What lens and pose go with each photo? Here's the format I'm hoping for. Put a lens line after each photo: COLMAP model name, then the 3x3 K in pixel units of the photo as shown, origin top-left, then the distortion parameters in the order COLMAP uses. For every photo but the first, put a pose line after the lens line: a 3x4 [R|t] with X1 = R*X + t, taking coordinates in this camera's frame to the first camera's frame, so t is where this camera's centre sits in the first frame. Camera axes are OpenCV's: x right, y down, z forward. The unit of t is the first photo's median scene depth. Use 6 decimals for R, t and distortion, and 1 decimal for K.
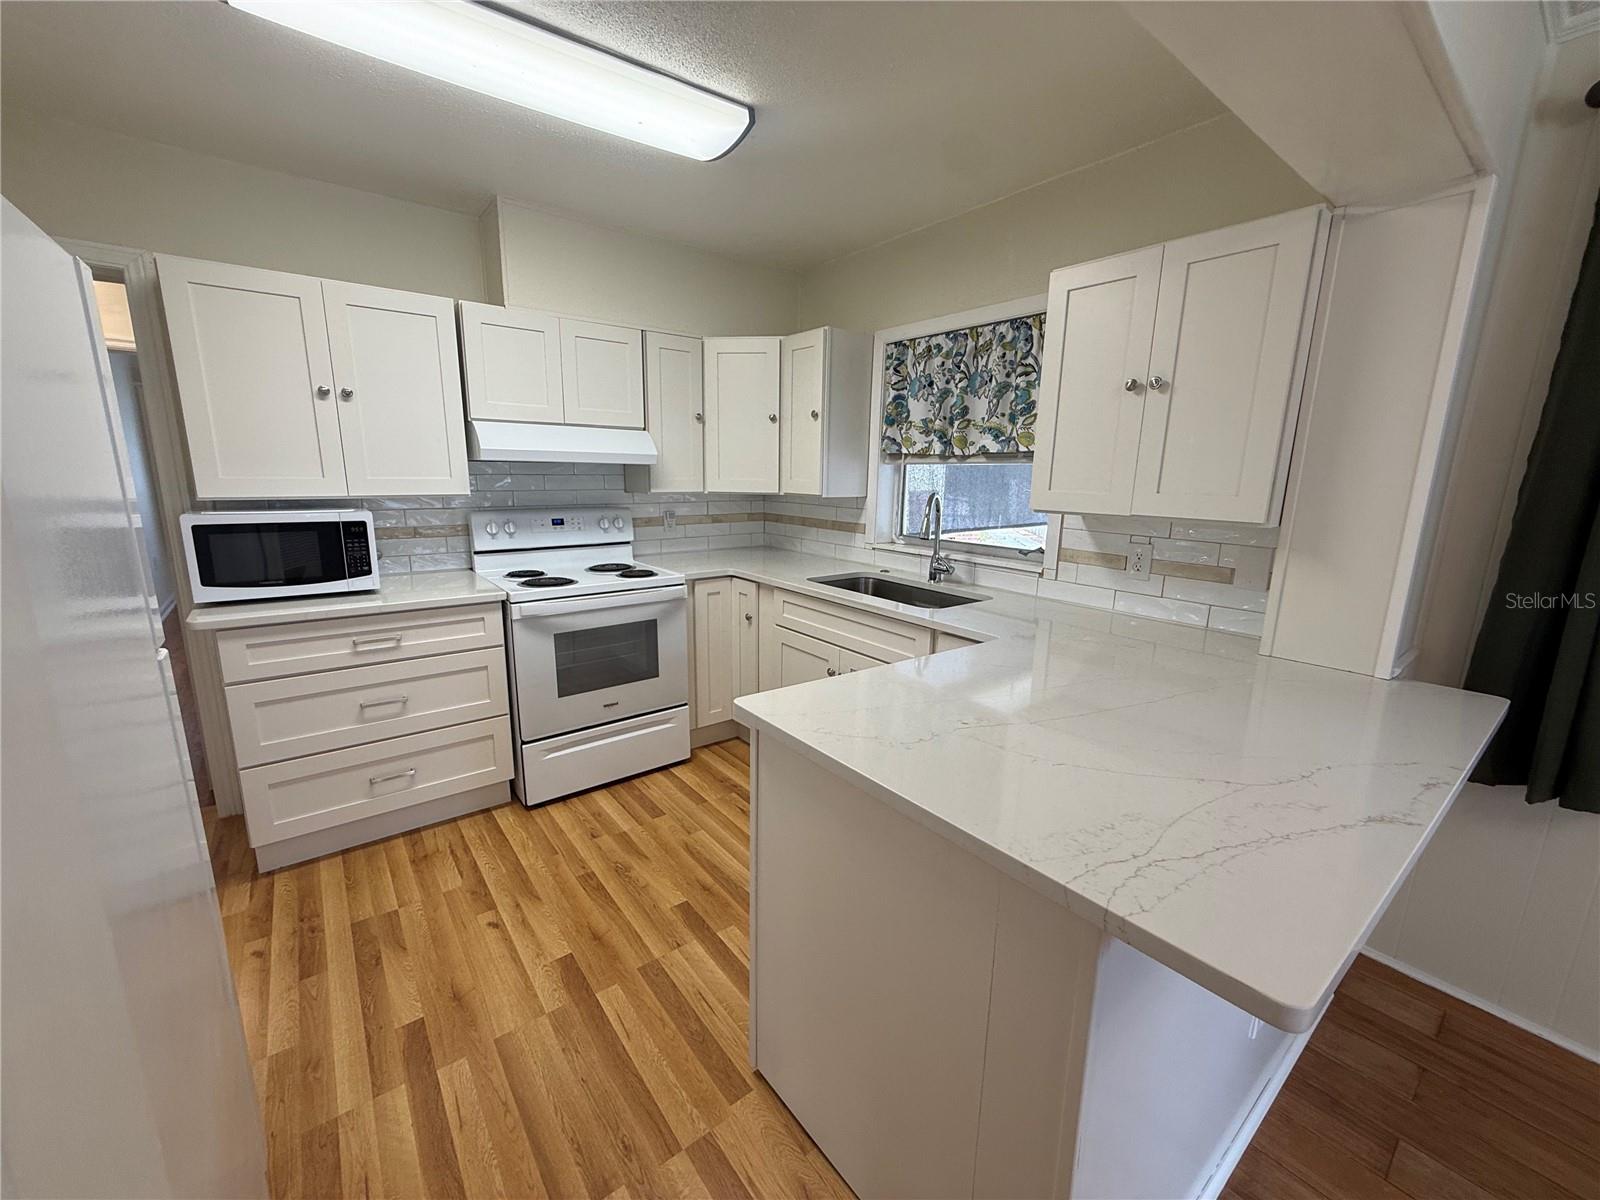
lens RADIAL K [[638.0, 0, 800.0], [0, 638.0, 600.0], [0, 0, 1]] dist [-0.001244, -0.000404]
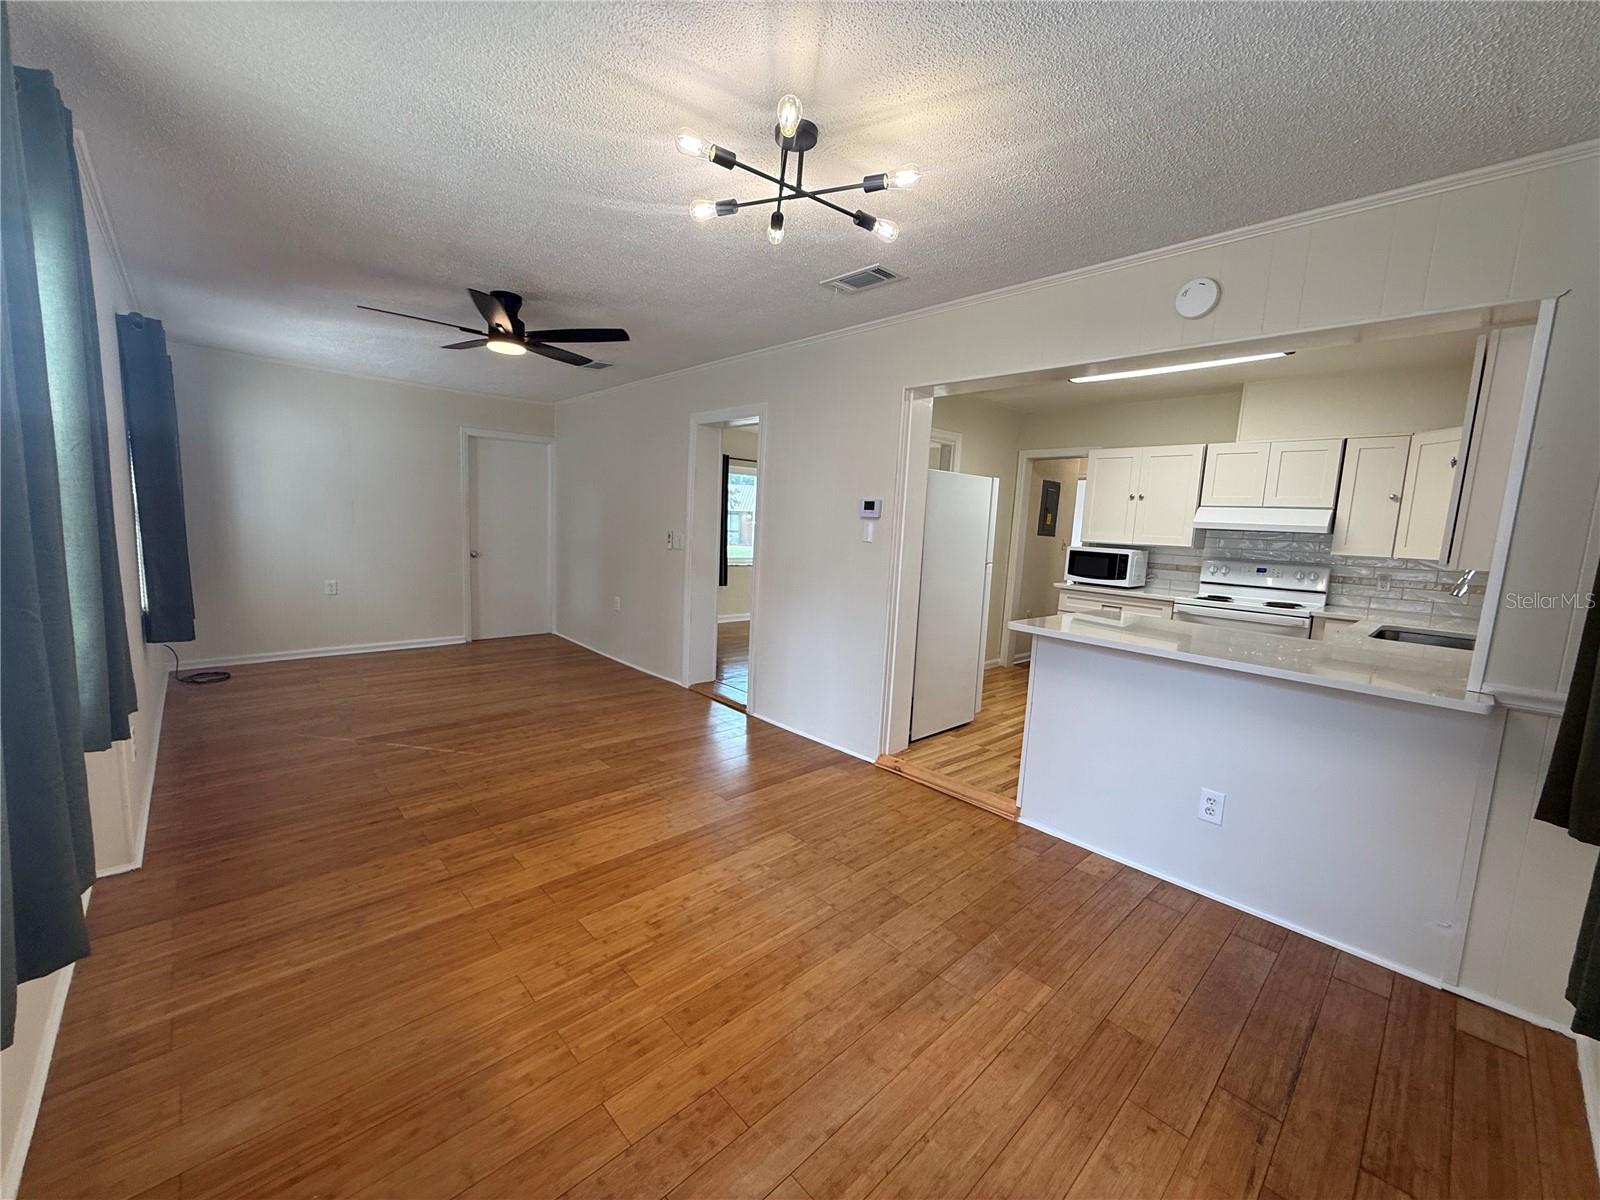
lens RADIAL K [[638.0, 0, 800.0], [0, 638.0, 600.0], [0, 0, 1]] dist [-0.001244, -0.000404]
pose [[0.088252, 0.111277, -0.989863, 1.322523], [-0.247946, 0.964916, 0.086367, 0.110000], [0.964746, 0.237810, 0.112746, -0.266930]]
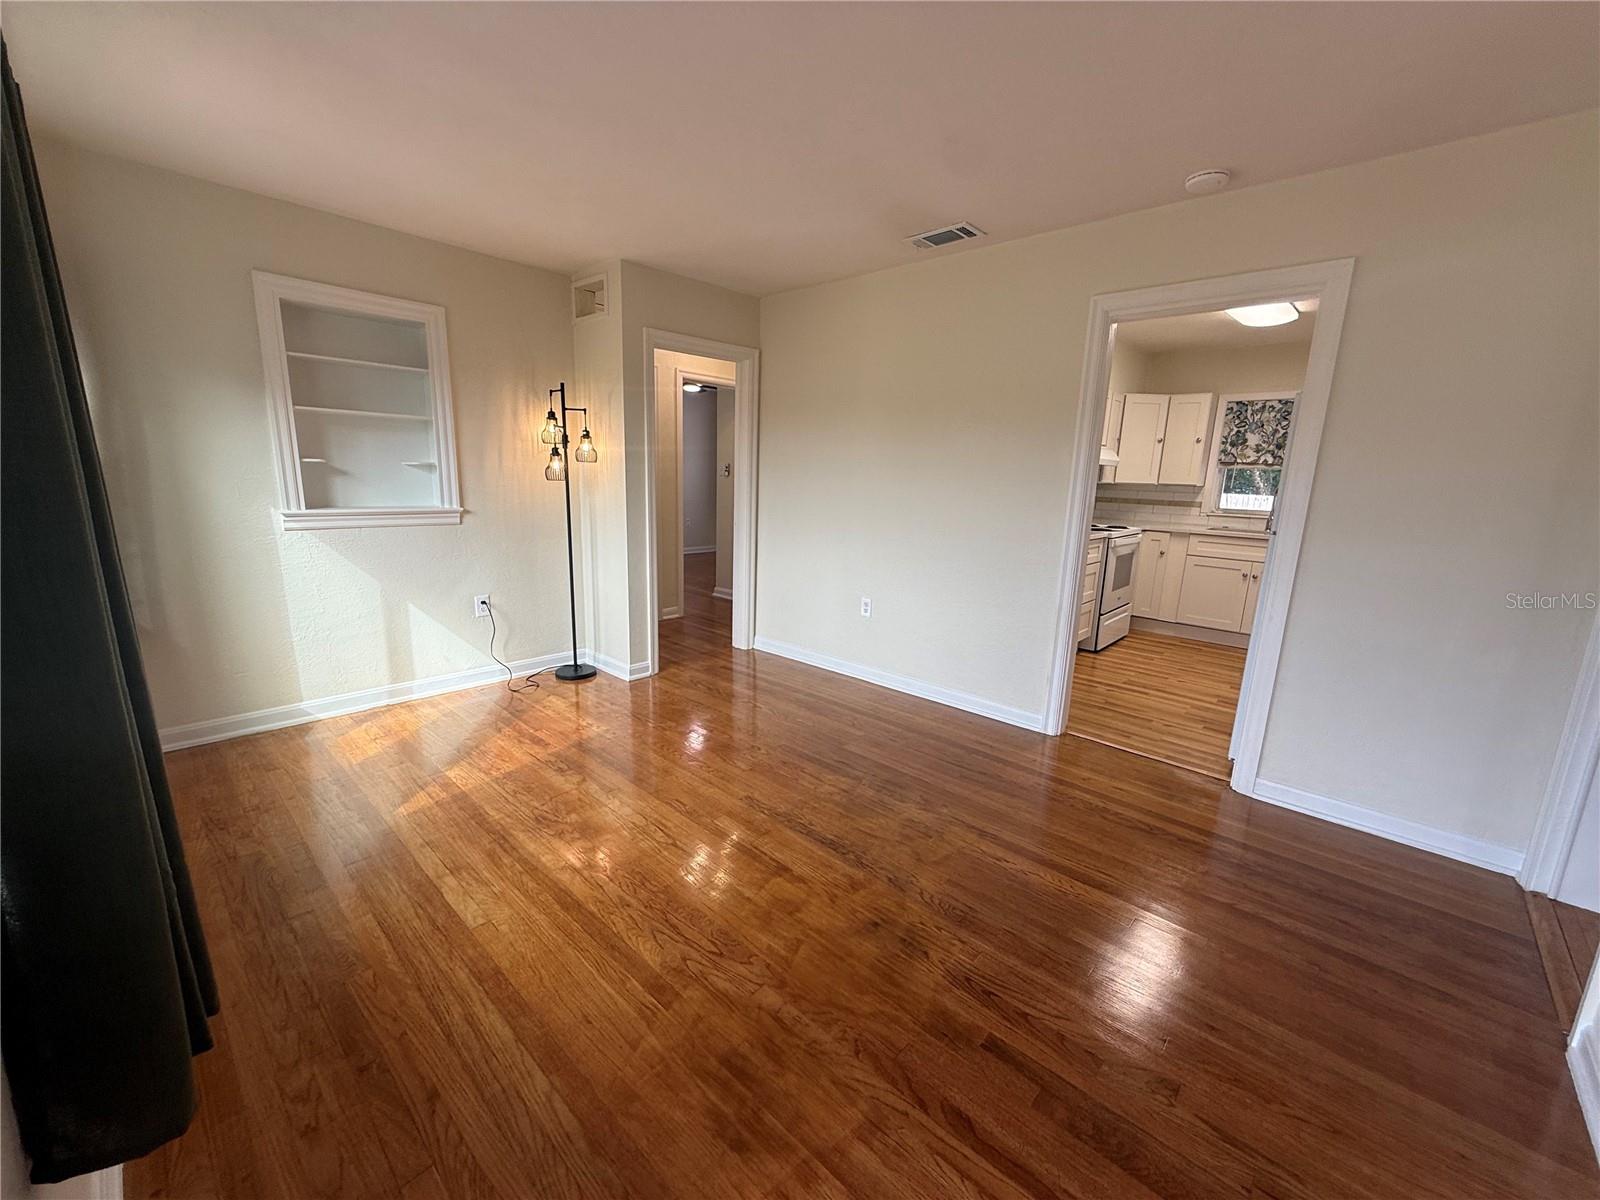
lens RADIAL K [[638.0, 0, 800.0], [0, 638.0, 600.0], [0, 0, 1]] dist [-0.001244, -0.000404]
pose [[0.986825, -0.018702, 0.160706, -1.735920], [0.018568, 0.999825, 0.002335, 0.172981], [-0.160721, 0.000680, 0.987000, -0.757328]]
